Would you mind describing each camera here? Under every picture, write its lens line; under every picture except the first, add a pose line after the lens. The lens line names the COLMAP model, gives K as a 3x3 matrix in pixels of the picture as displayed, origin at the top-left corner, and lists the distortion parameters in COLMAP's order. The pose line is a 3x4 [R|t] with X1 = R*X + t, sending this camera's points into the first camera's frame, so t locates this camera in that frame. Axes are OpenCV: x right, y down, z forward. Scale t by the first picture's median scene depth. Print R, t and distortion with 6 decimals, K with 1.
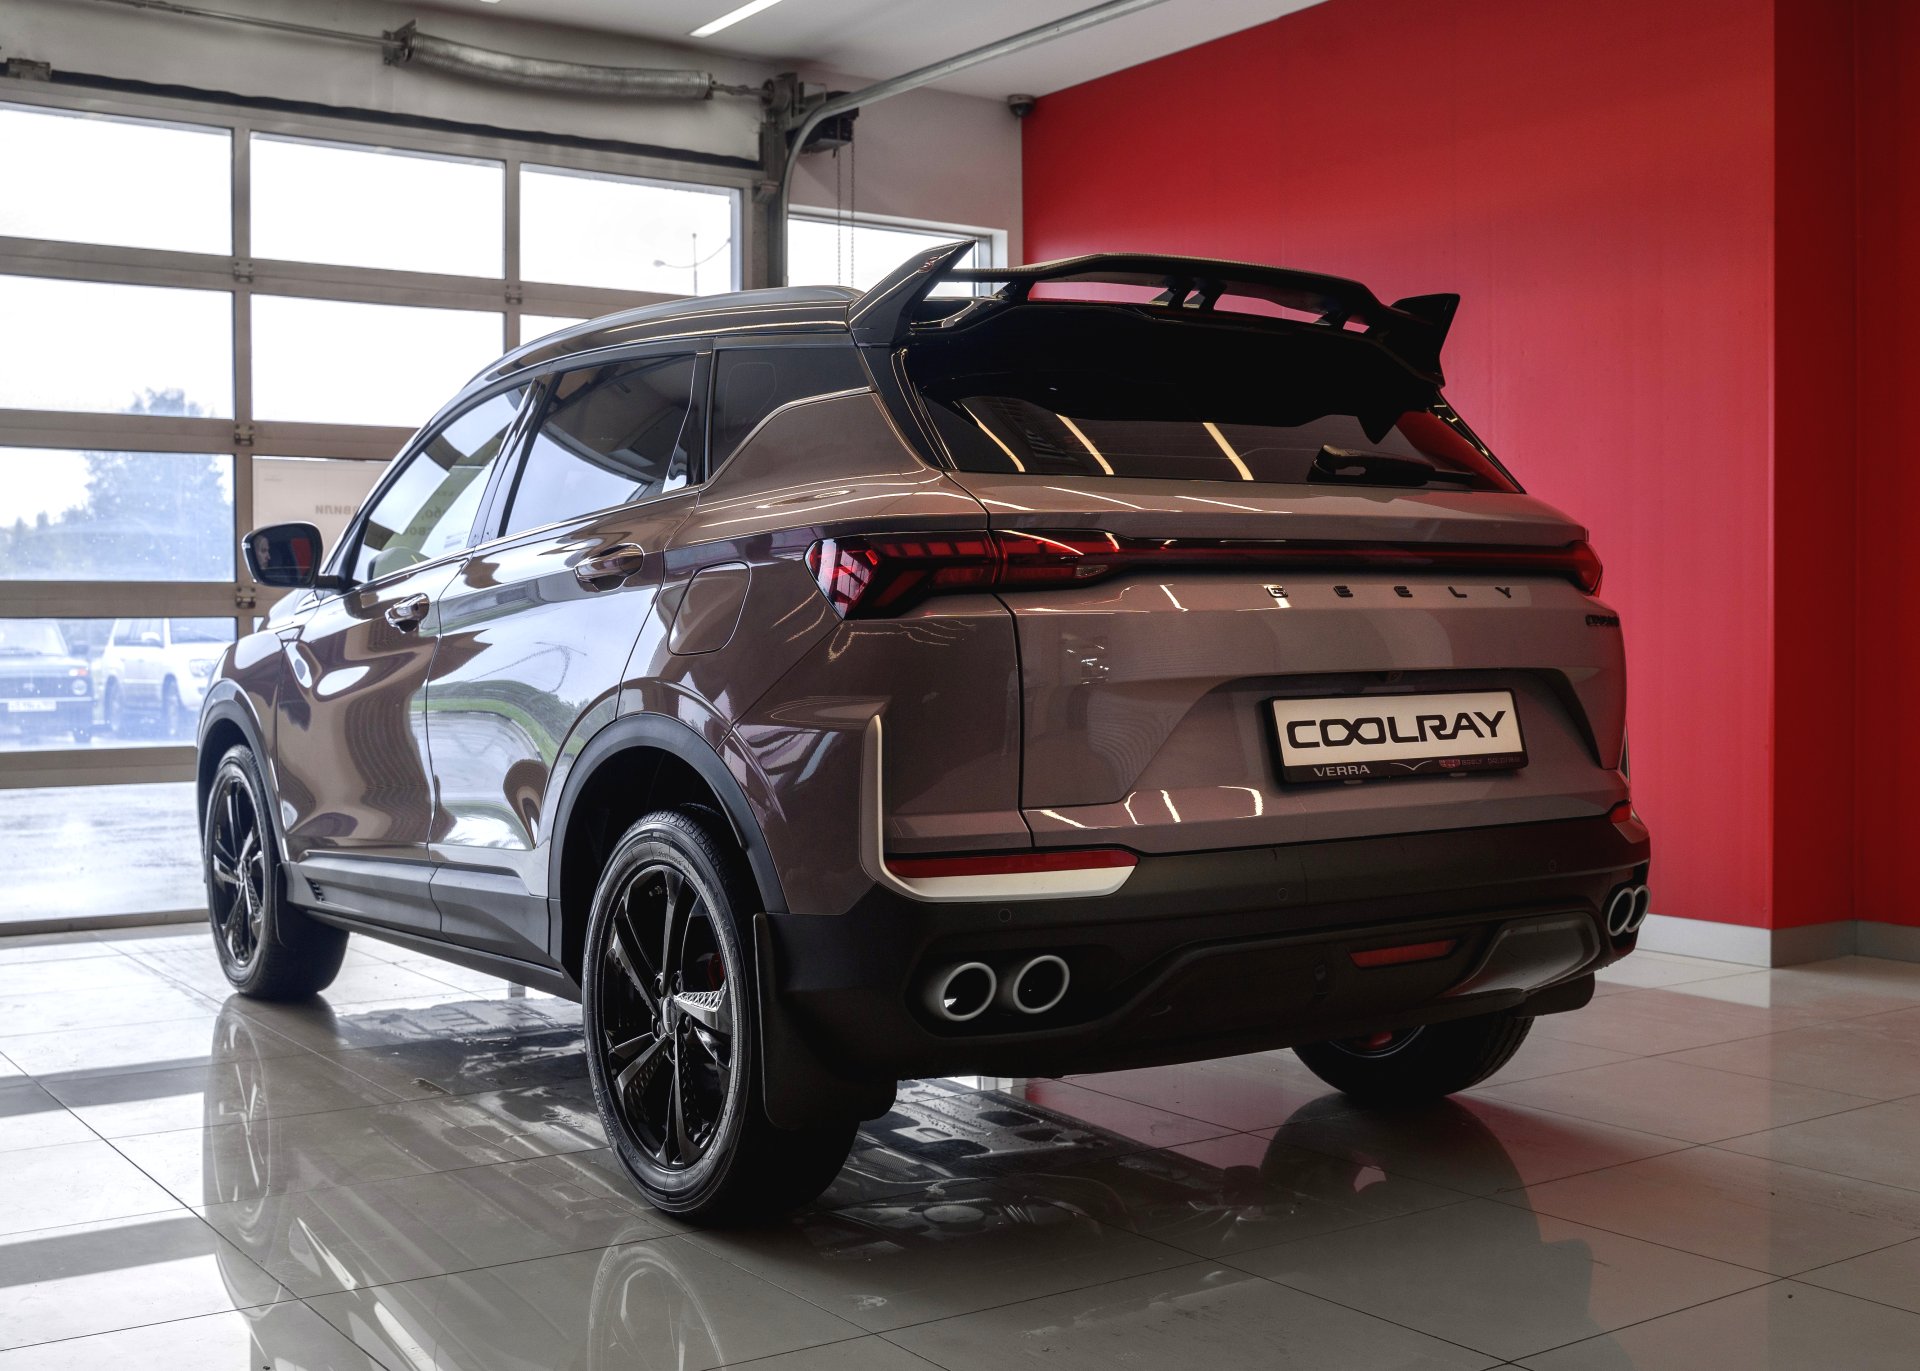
lens RADIAL K [[2203.1, 0, 1030.2], [0, 2203.1, 680.5], [0, 0, 1]] dist [-0.085987, 0.065690]
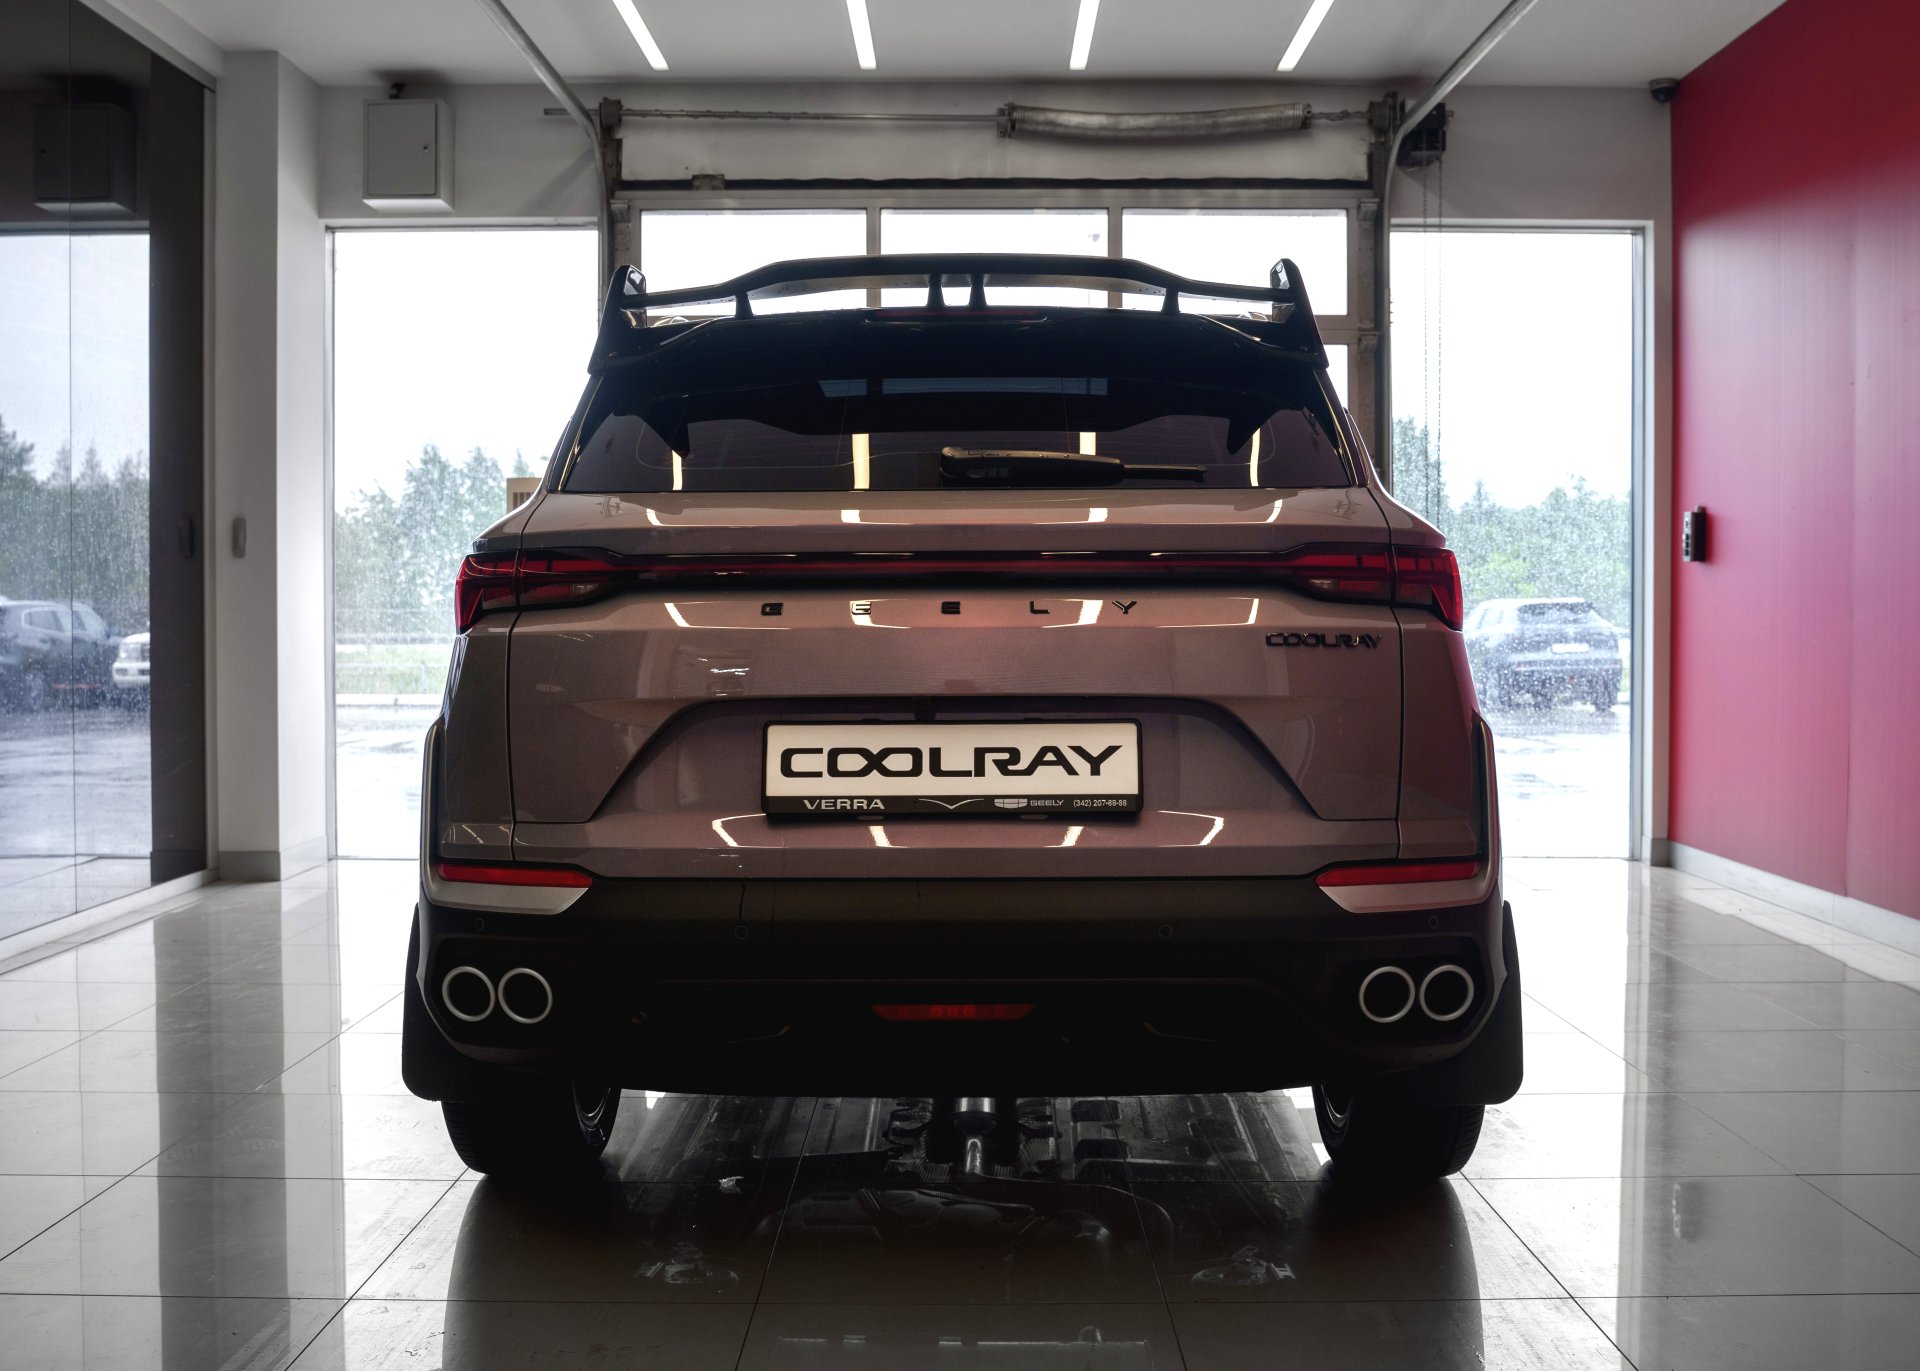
lens RADIAL K [[1923.2, 0, 960.0], [0, 1923.2, 685.5], [0, 0, 1]] dist [-0.085381, 0.036289]
pose [[0.809589, 0.023440, -0.586529, 0.305330], [-0.016539, 0.999717, 0.017123, -0.010802], [0.586765, -0.004161, 0.809747, 0.179153]]
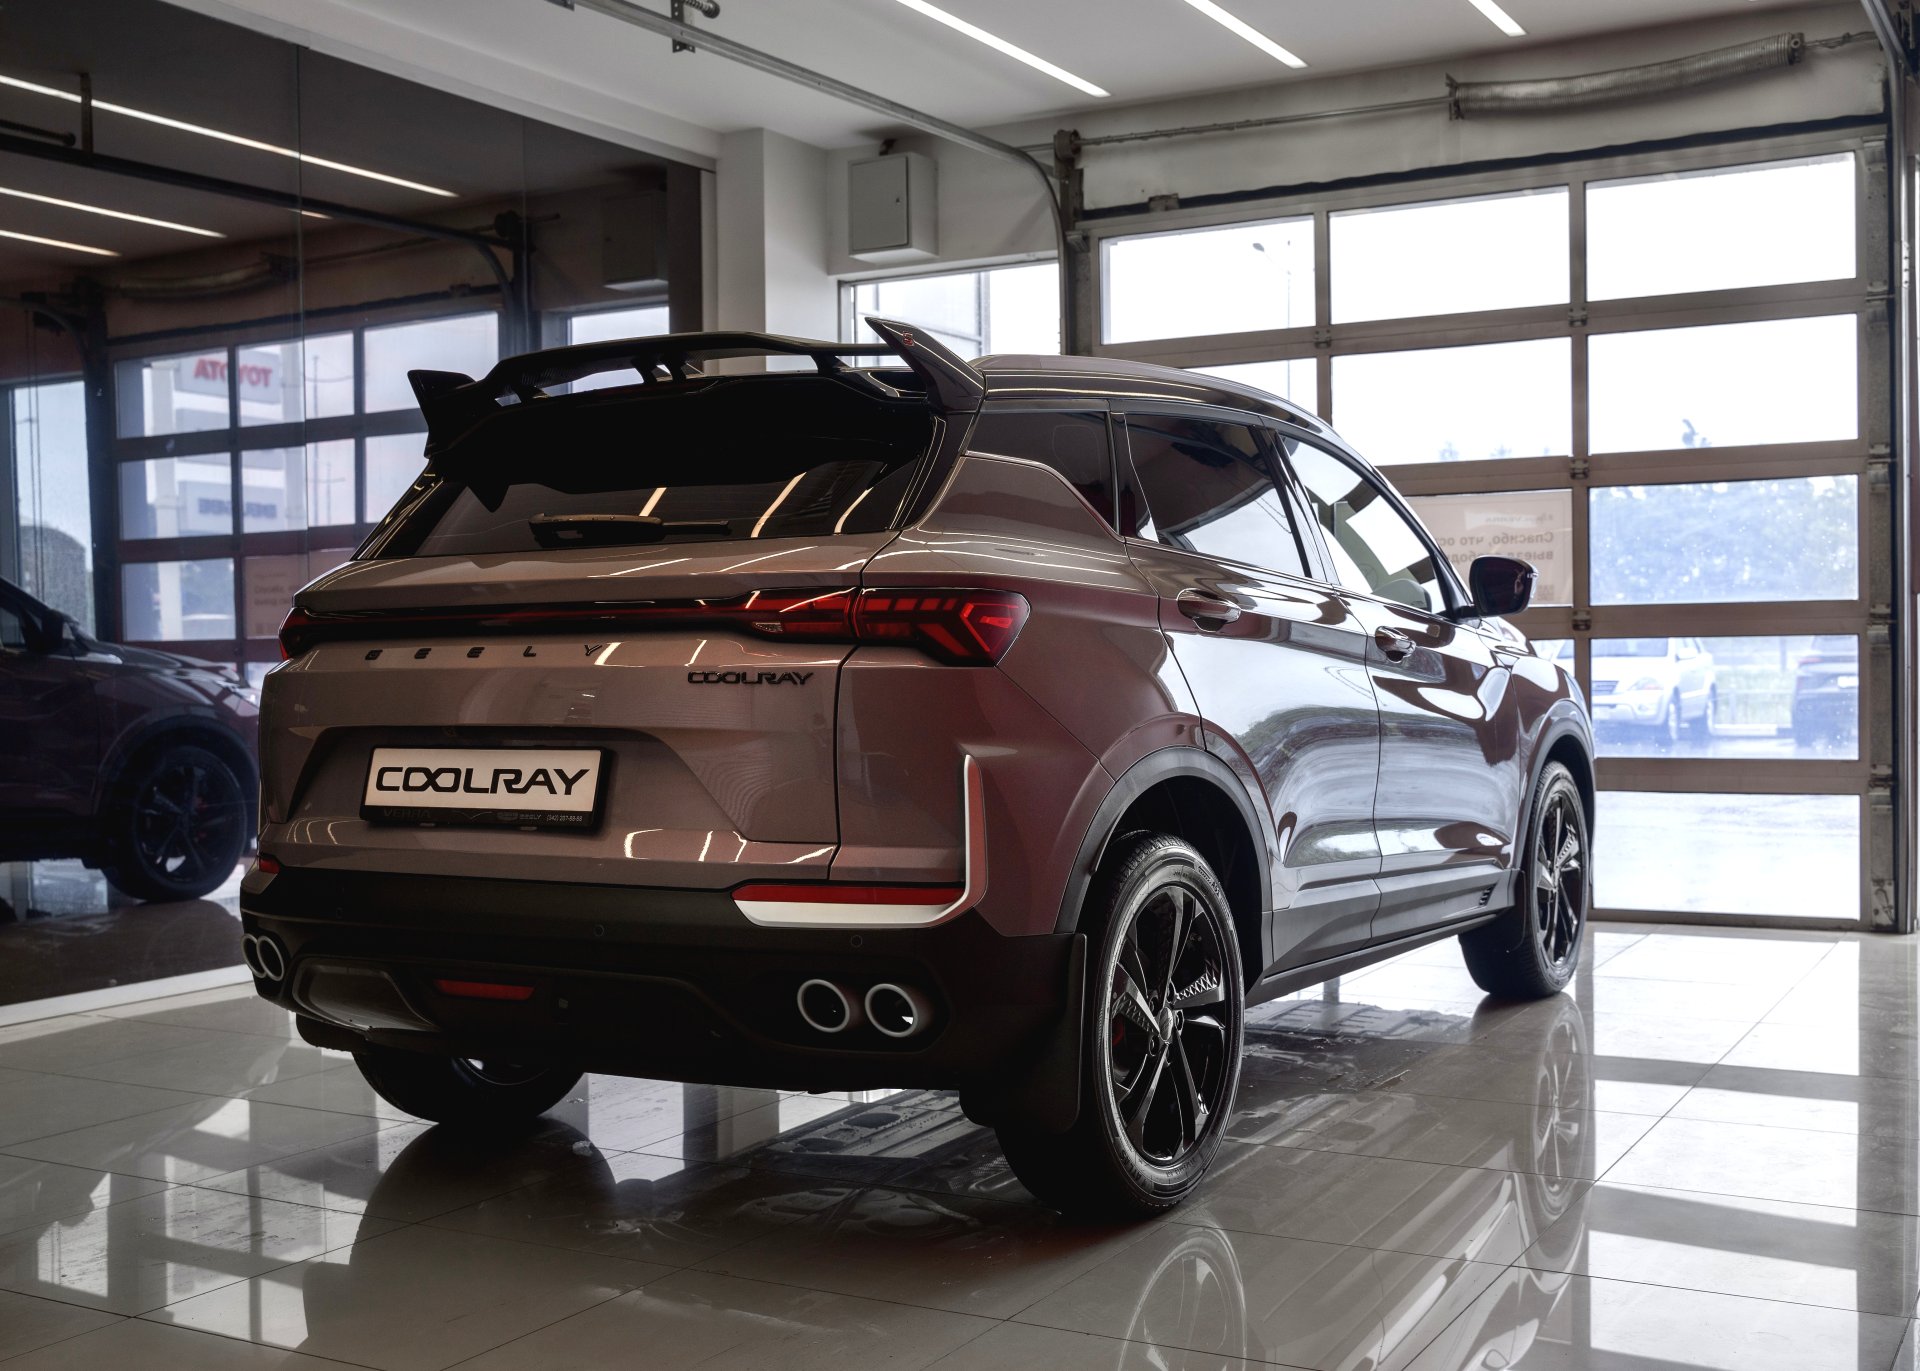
lens RADIAL K [[2144.2, 0, 960.0], [0, 2144.2, 685.5], [0, 0, 1]] dist [-0.045941, 0.036260]
pose [[0.411776, 0.014567, -0.911169, 0.591226], [-0.009980, 0.999884, 0.011475, -0.018764], [0.911231, 0.004368, 0.411874, 0.379737]]
